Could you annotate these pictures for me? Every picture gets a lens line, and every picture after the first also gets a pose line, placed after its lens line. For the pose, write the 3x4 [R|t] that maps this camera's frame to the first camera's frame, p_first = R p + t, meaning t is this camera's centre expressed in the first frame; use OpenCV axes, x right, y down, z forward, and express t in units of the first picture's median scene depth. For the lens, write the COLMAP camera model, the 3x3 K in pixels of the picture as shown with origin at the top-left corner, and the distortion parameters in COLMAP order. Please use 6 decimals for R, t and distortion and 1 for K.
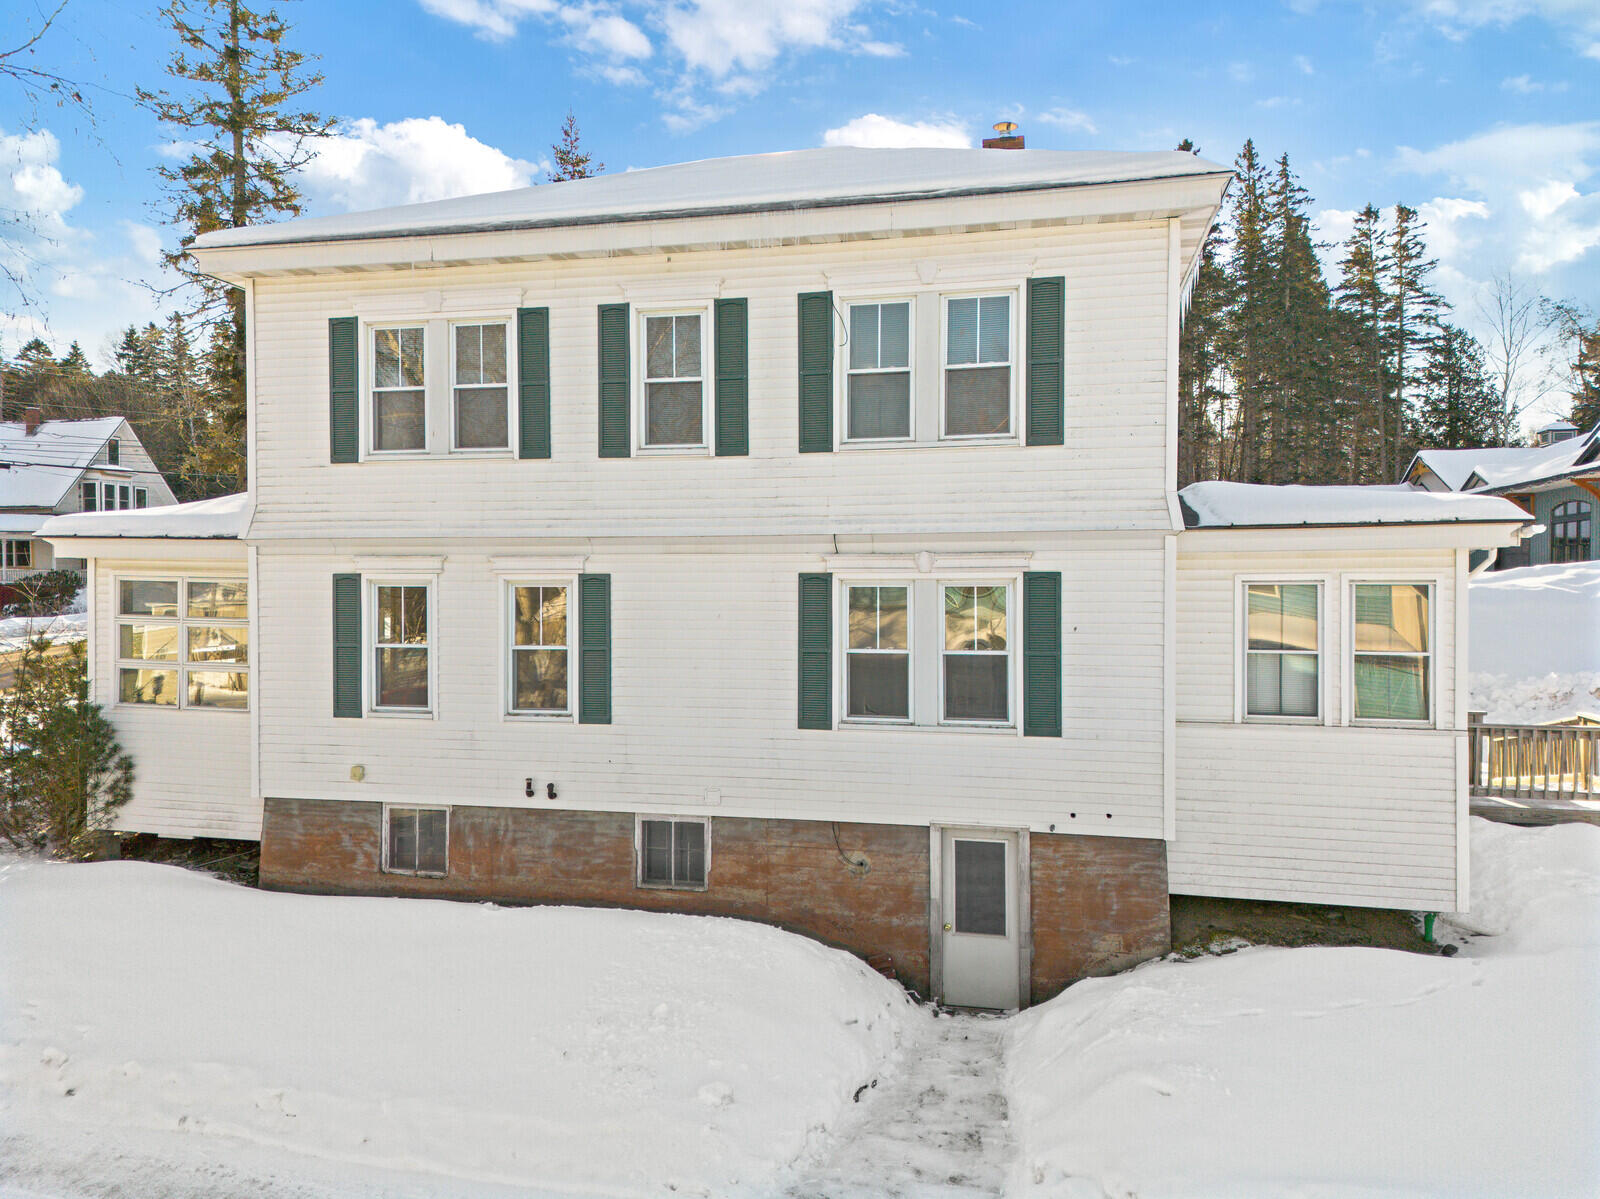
lens RADIAL K [[1110.0, 0, 800.0], [0, 1110.0, 599.5], [0, 0, 1]] dist [0.090342, -0.089948]
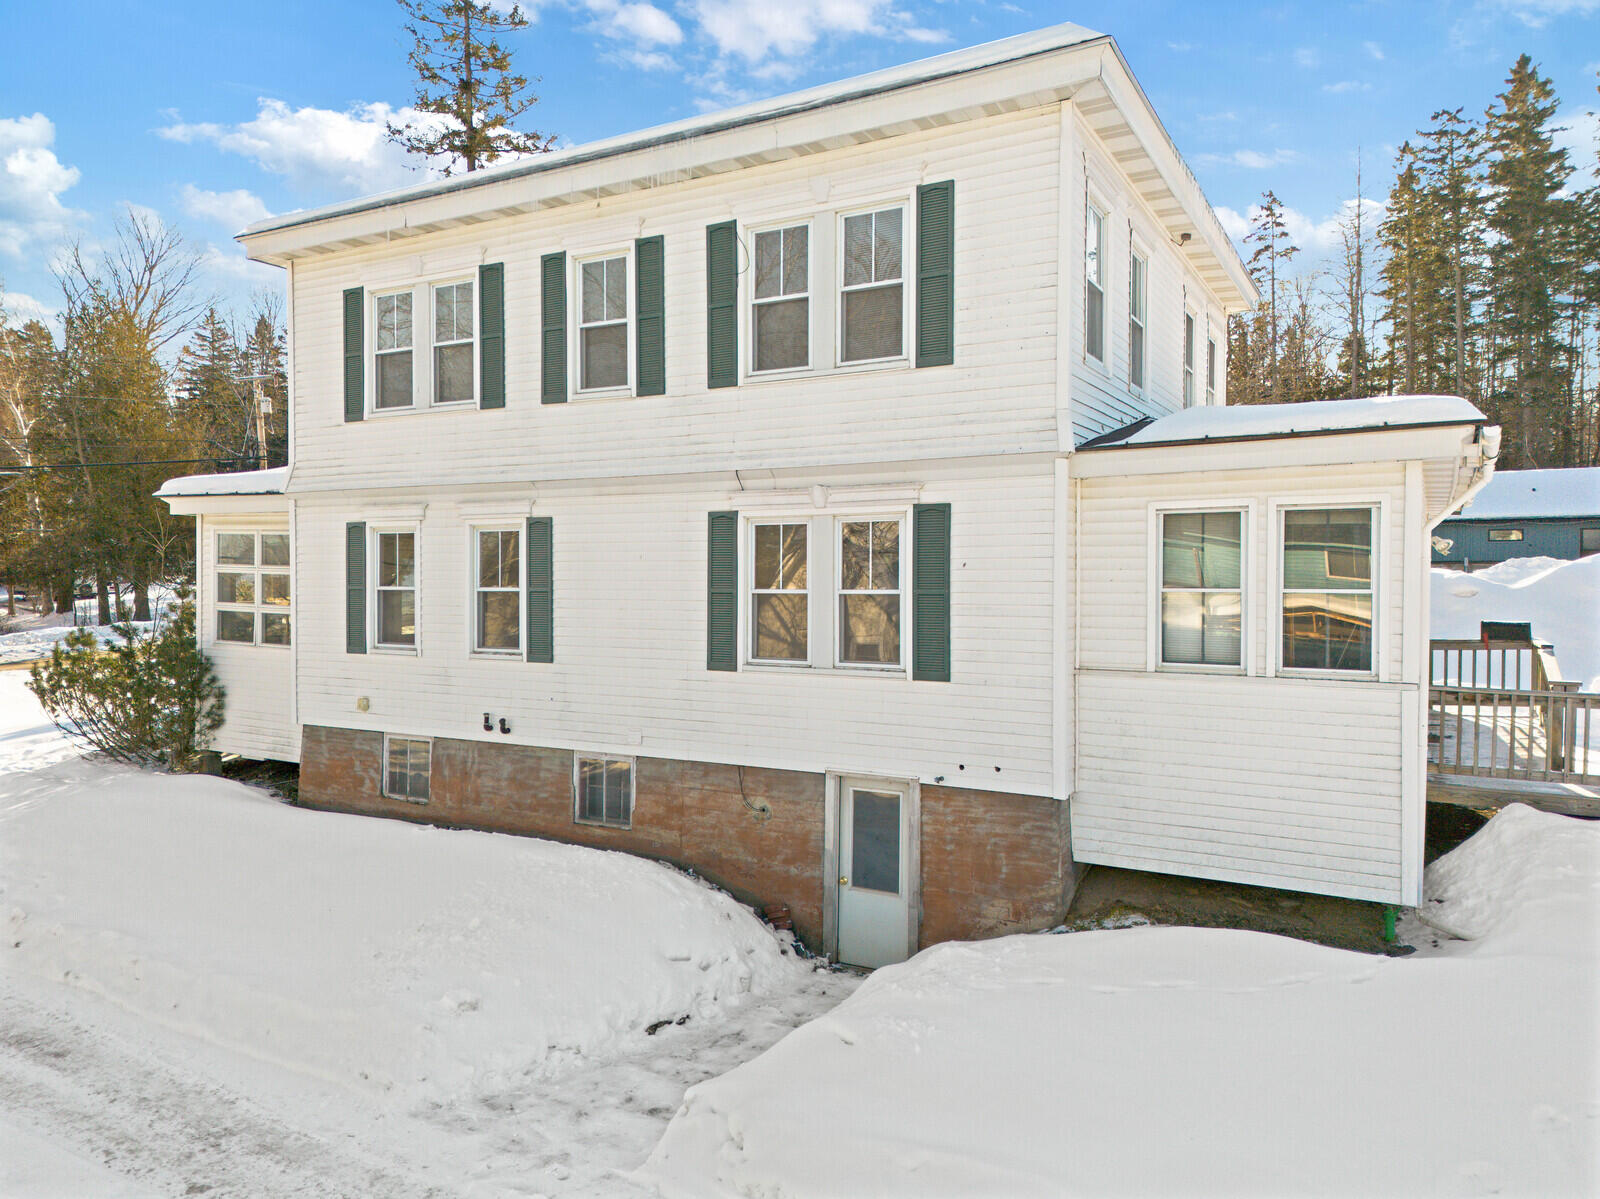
lens RADIAL K [[1110.0, 0, 800.0], [0, 1110.0, 599.5], [0, 0, 1]] dist [0.090342, -0.089948]
pose [[0.958882, 0.008640, -0.283673, 0.361113], [-0.008618, 0.999962, 0.001325, 0.052636], [0.283673, 0.001174, 0.958920, 0.080009]]
